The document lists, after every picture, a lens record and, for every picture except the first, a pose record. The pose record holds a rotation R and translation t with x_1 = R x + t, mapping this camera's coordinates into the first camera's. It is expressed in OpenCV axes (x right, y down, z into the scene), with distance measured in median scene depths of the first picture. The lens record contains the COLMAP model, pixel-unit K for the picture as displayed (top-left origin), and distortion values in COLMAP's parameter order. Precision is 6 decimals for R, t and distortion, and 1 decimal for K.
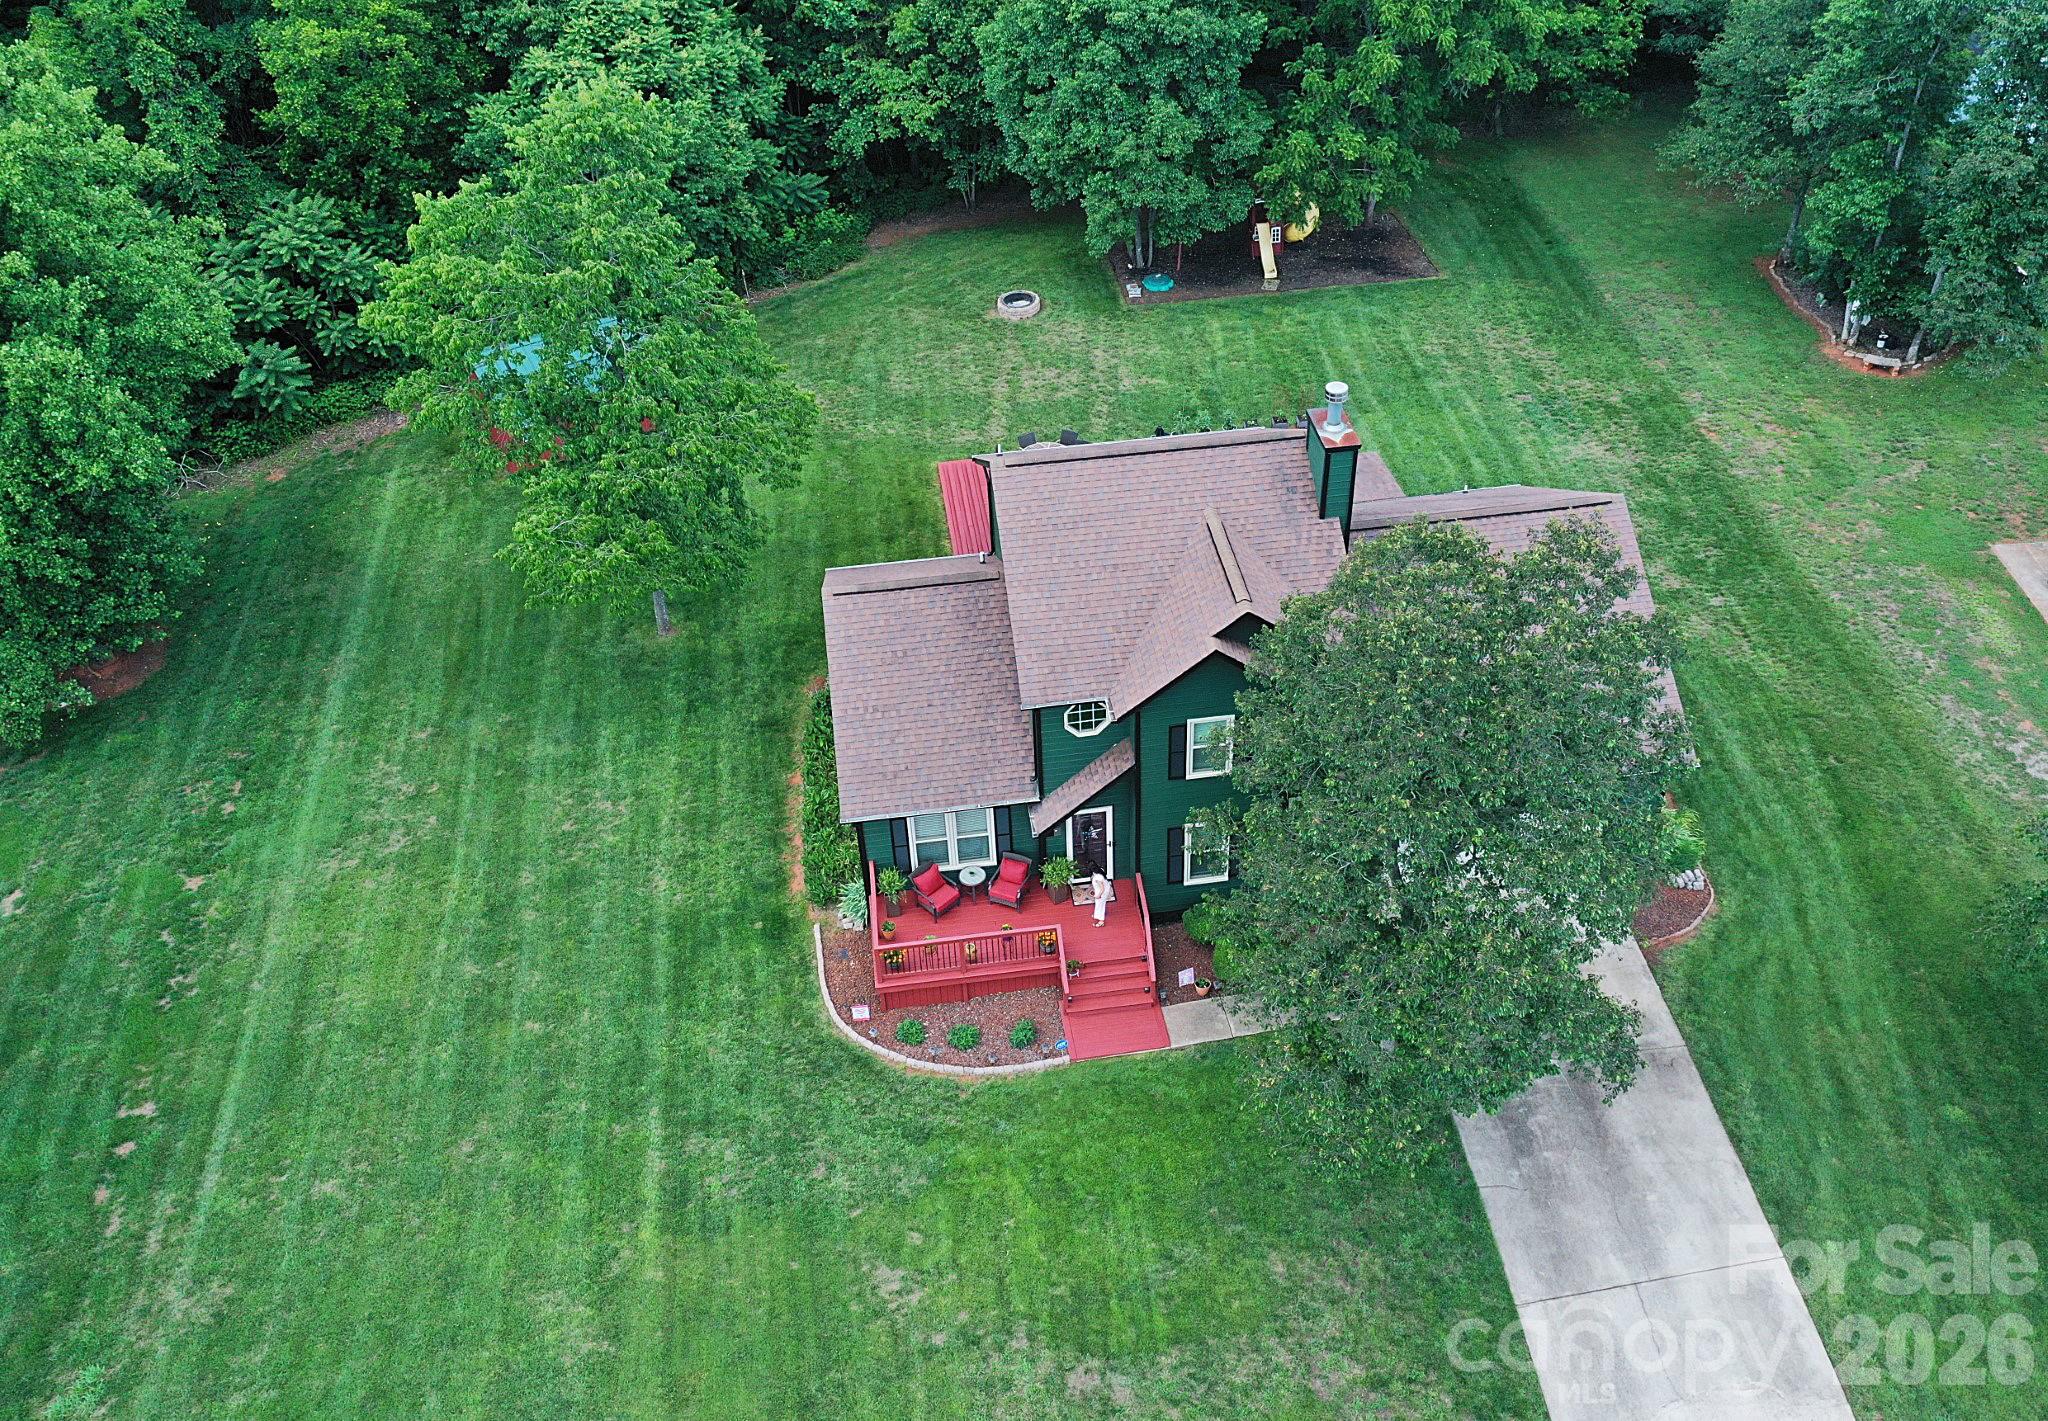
lens RADIAL K [[1798.1, 0, 1048.8], [0, 1798.1, 669.2], [0, 0, 1]] dist [0.002092, 0.021829]
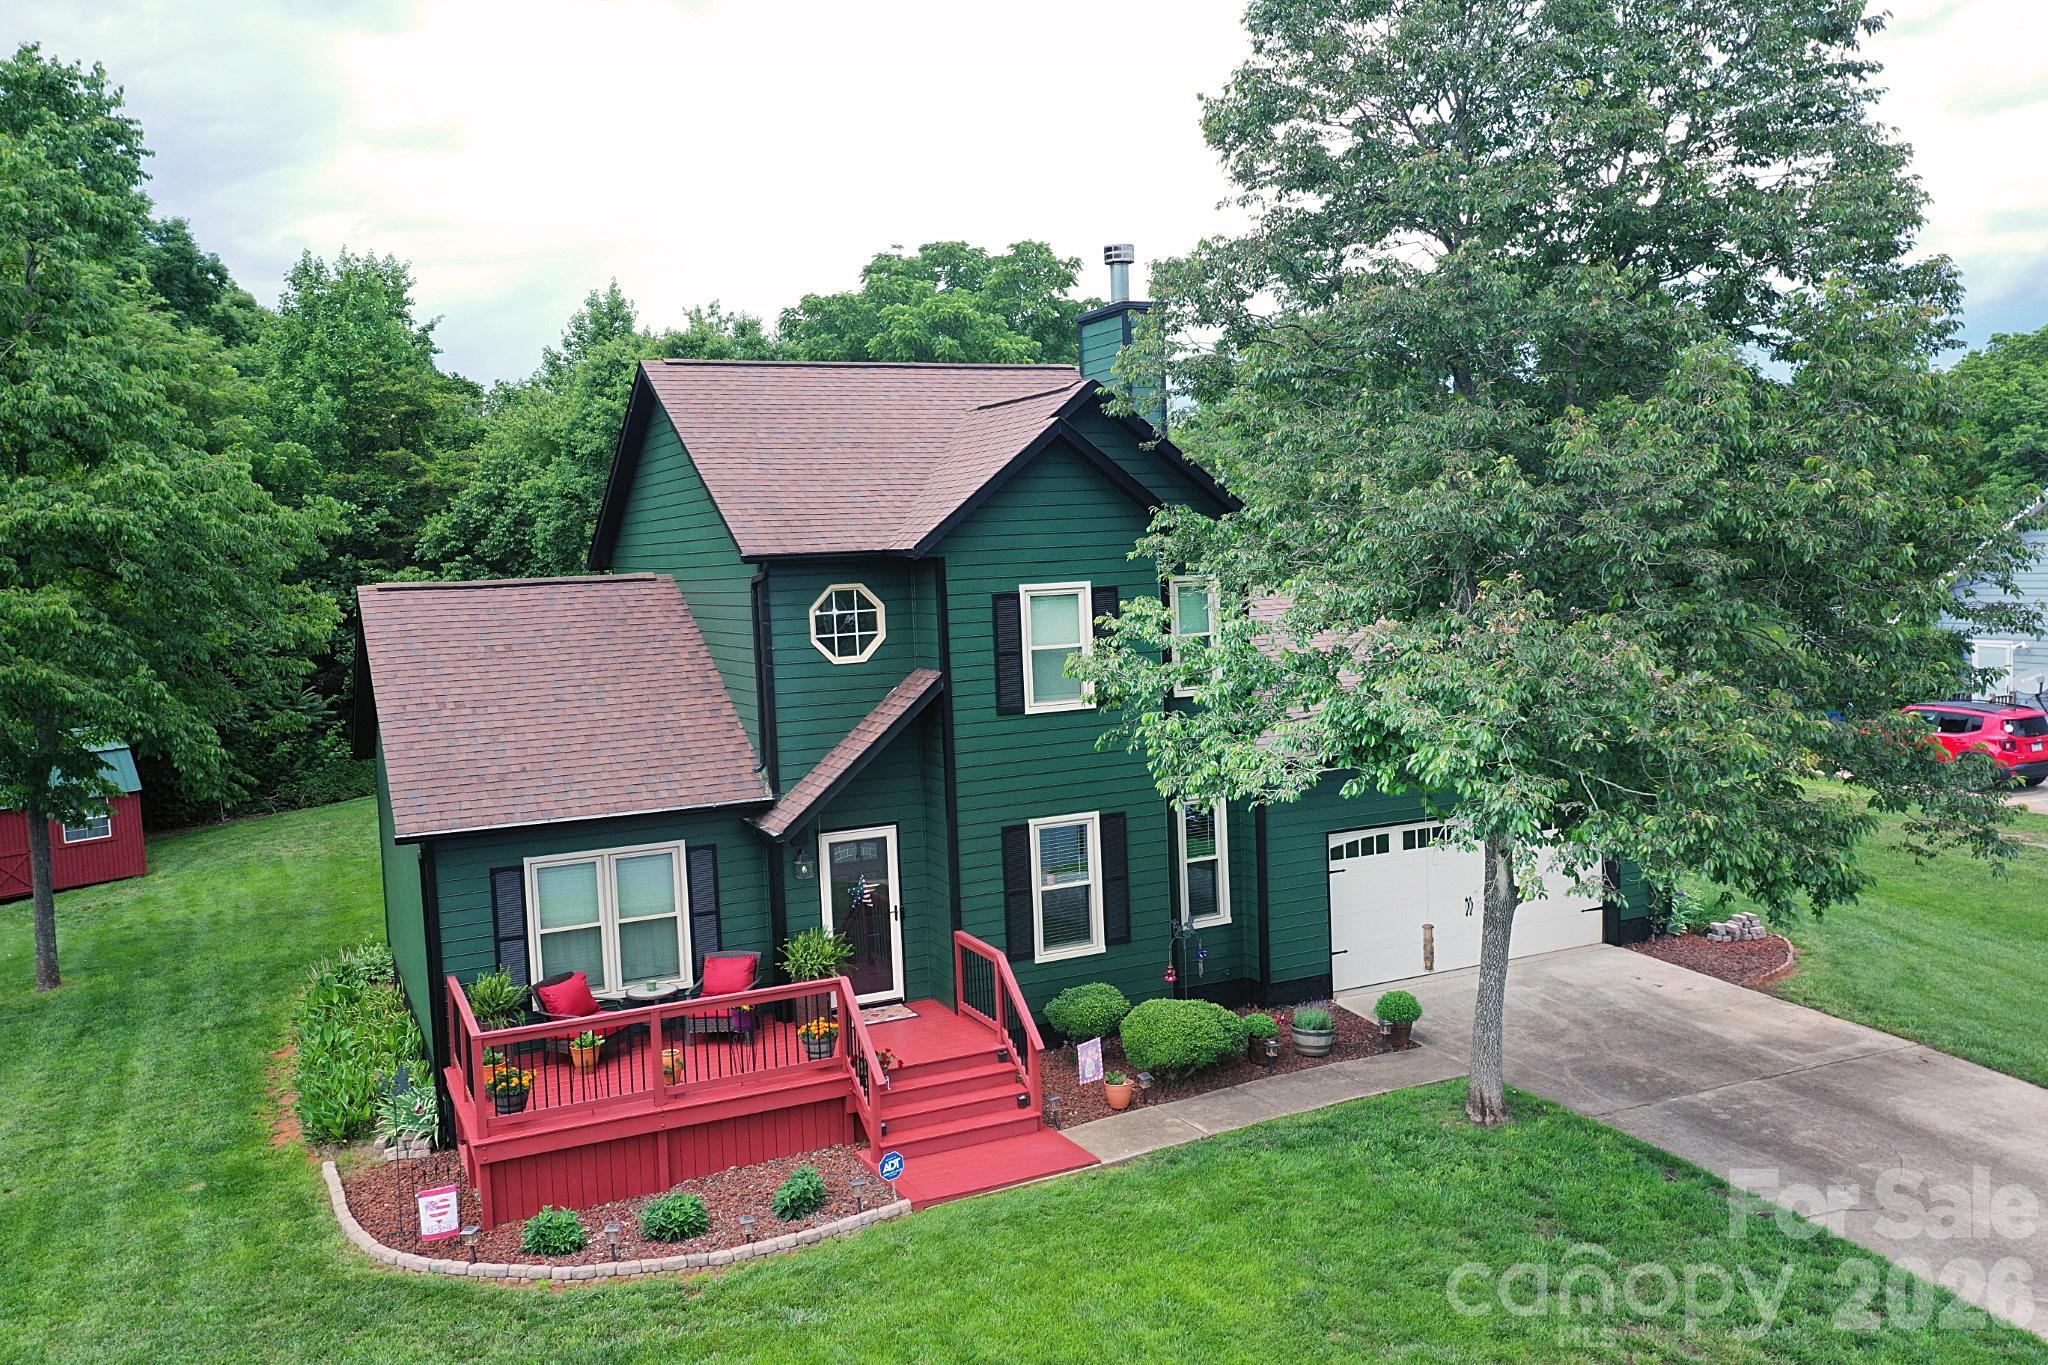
lens RADIAL K [[1629.1, 0, 1023.4], [0, 1629.1, 686.9], [0, 0, 1]] dist [0.006709, 0.007703]
pose [[0.952369, -0.032099, 0.303254, -0.069525], [0.196892, 0.824110, -0.531108, 0.272695], [-0.232867, 0.565519, 0.791177, 0.462902]]
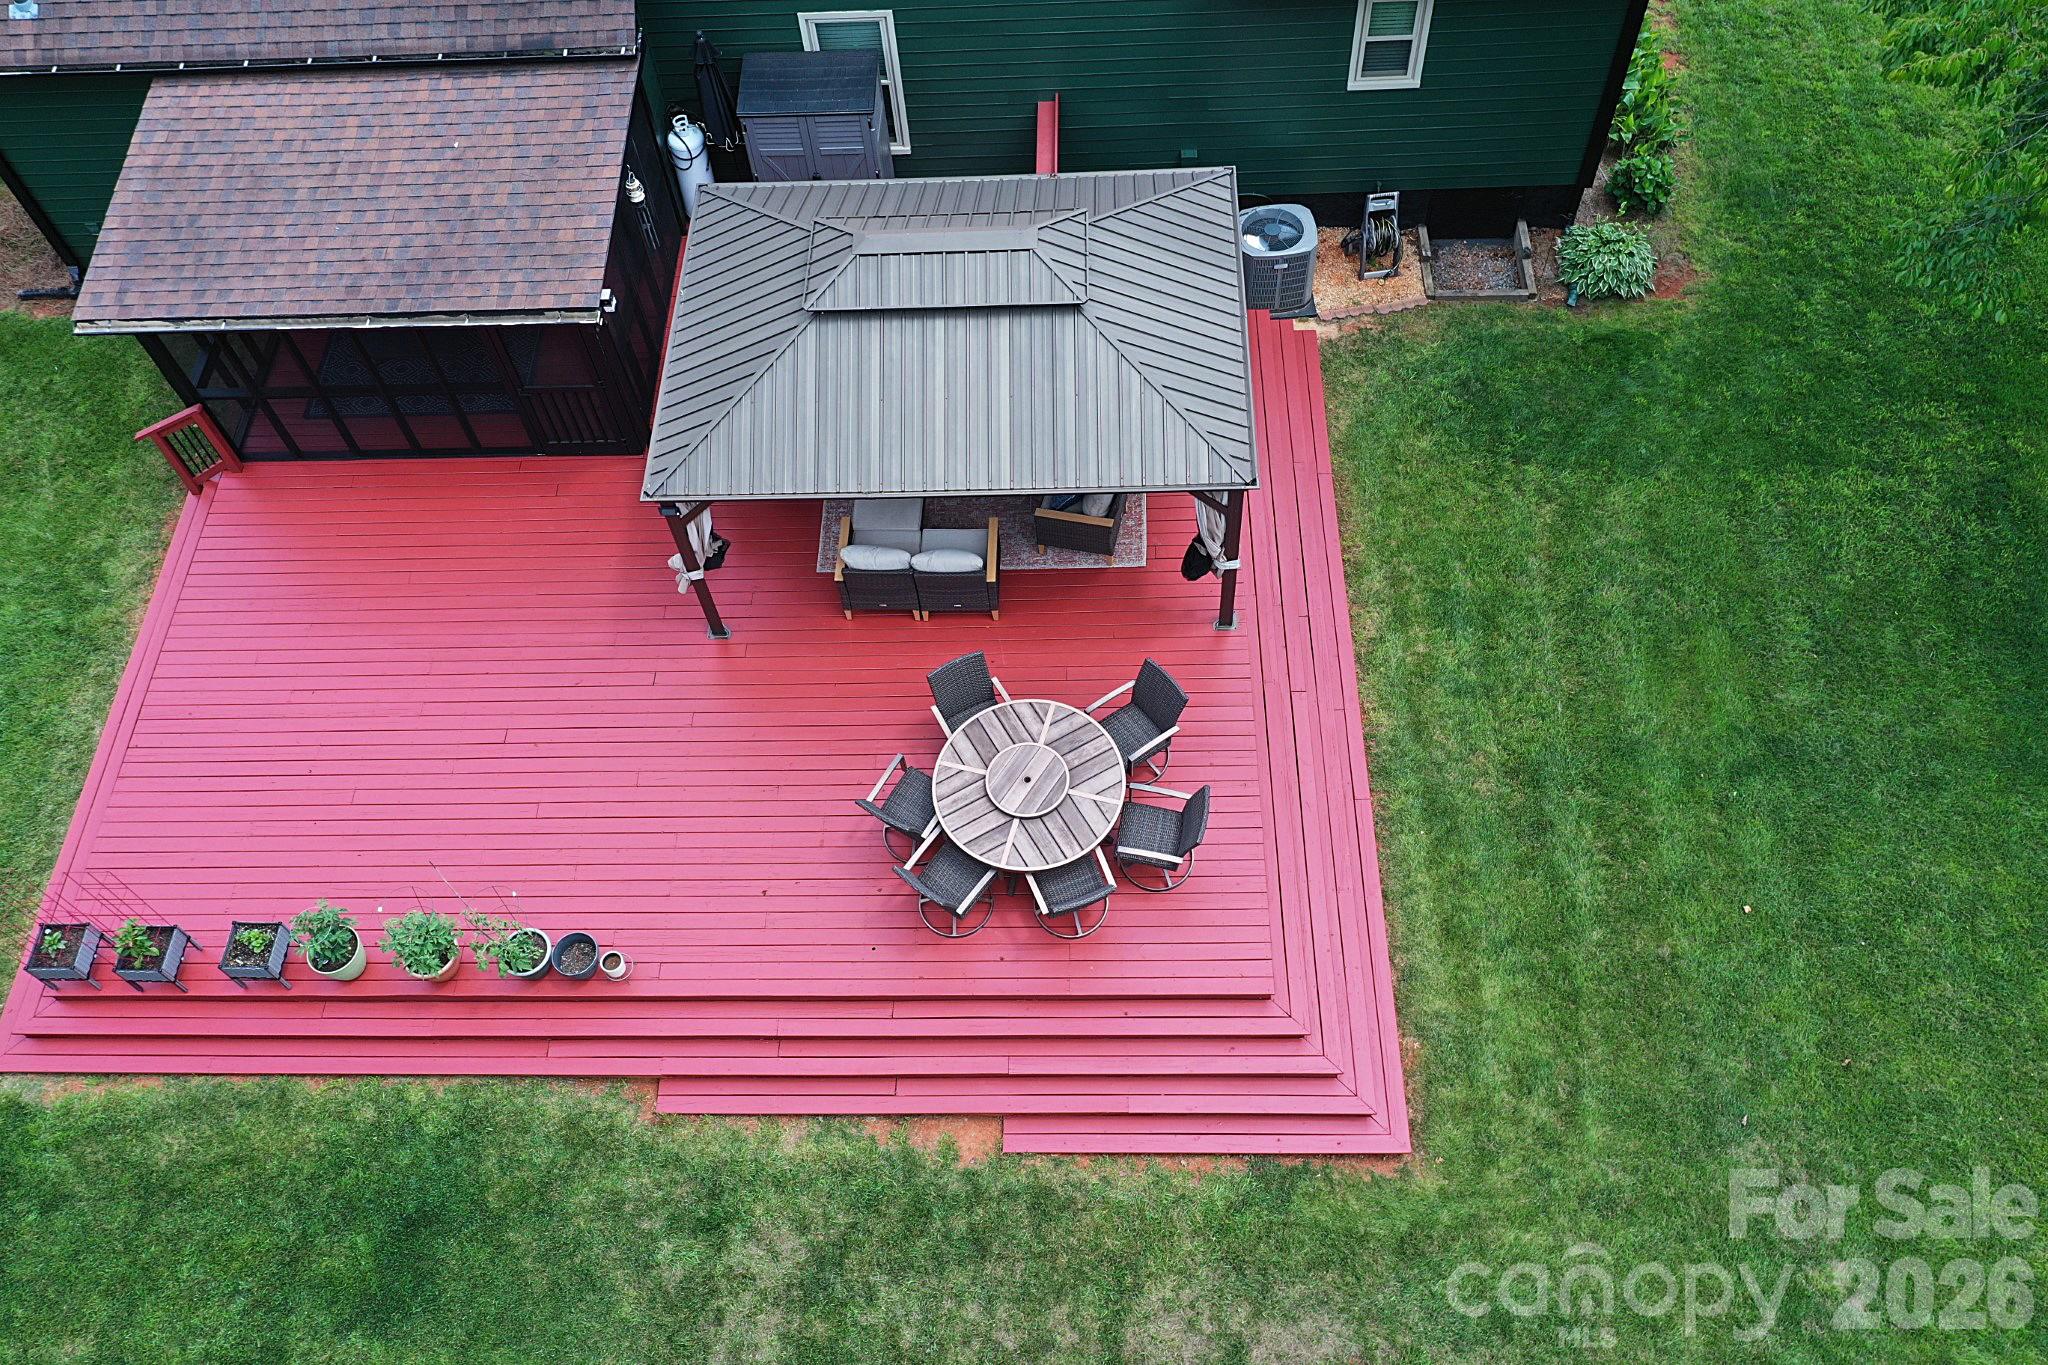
lens RADIAL K [[1629.1, 0, 1019.7], [0, 1629.1, 680.6], [0, 0, 1]] dist [0.006709, 0.007703]
pose [[-0.984928, -0.083613, 0.151415, -0.043137], [0.159461, -0.099825, 0.982144, -0.423009], [-0.067005, 0.991486, 0.111654, 1.092725]]
